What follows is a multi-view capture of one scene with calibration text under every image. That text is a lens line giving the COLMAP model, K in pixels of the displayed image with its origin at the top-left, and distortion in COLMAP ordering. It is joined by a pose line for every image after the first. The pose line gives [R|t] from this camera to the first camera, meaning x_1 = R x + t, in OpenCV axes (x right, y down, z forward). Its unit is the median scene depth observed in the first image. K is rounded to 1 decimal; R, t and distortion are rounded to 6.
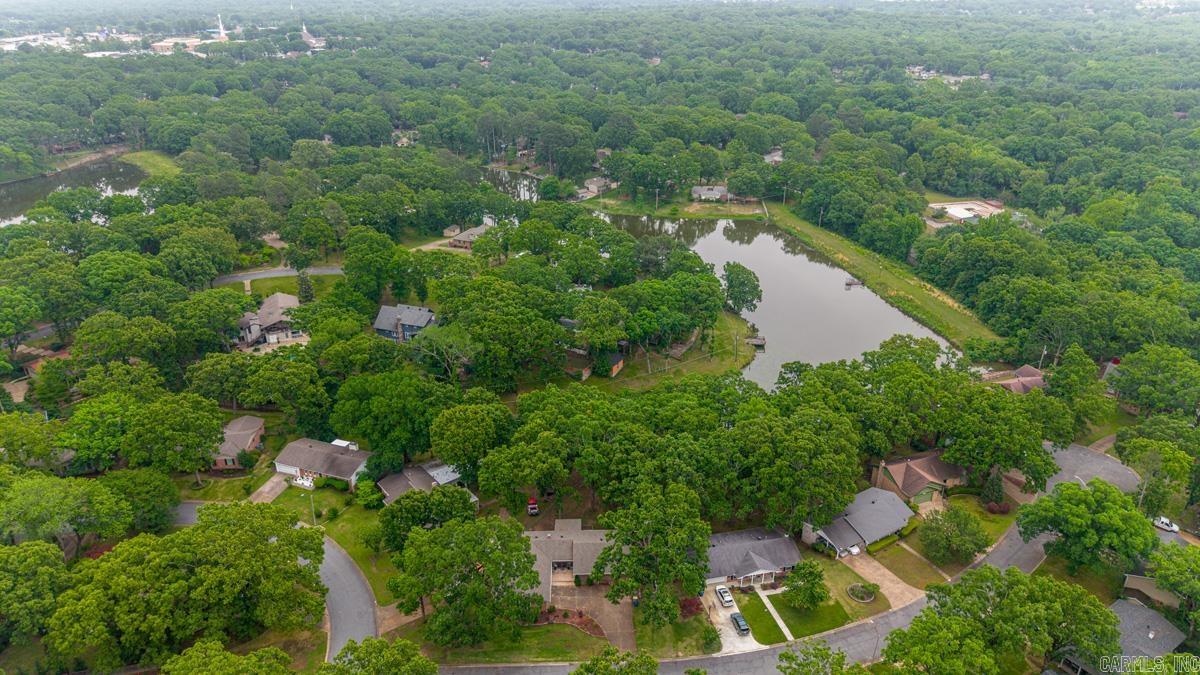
lens RADIAL K [[795.9, 0, 600.0], [0, 795.9, 337.5], [0, 0, 1]] dist [0.029212, -0.037256]
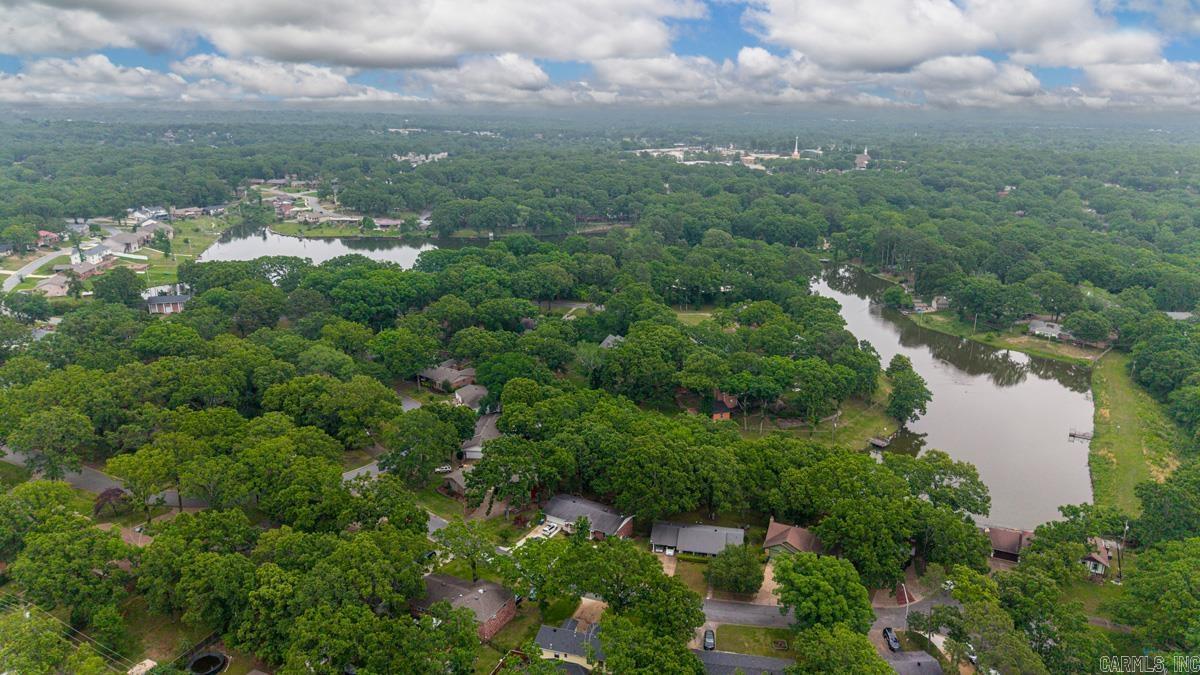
lens RADIAL K [[795.9, 0, 600.0], [0, 795.9, 337.5], [0, 0, 1]] dist [0.029212, -0.037256]
pose [[0.728779, 0.200128, -0.654851, 0.700984], [-0.291571, 0.956003, -0.032324, 0.016639], [0.619570, 0.214492, 0.755067, -0.039014]]
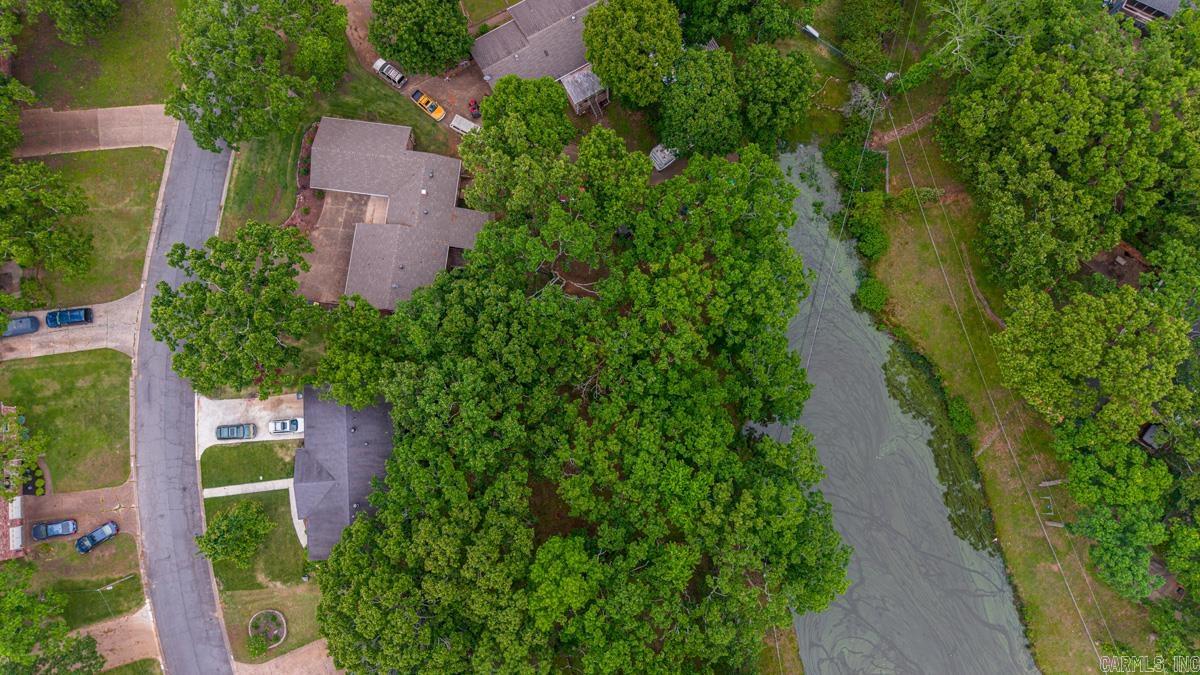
lens RADIAL K [[795.9, 0, 600.0], [0, 795.9, 337.5], [0, 0, 1]] dist [0.029212, -0.037256]
pose [[-0.148721, 0.981592, -0.119828, 0.081219], [-0.410141, 0.049034, 0.910703, -0.295122], [0.899815, 0.184587, 0.395299, 0.633450]]
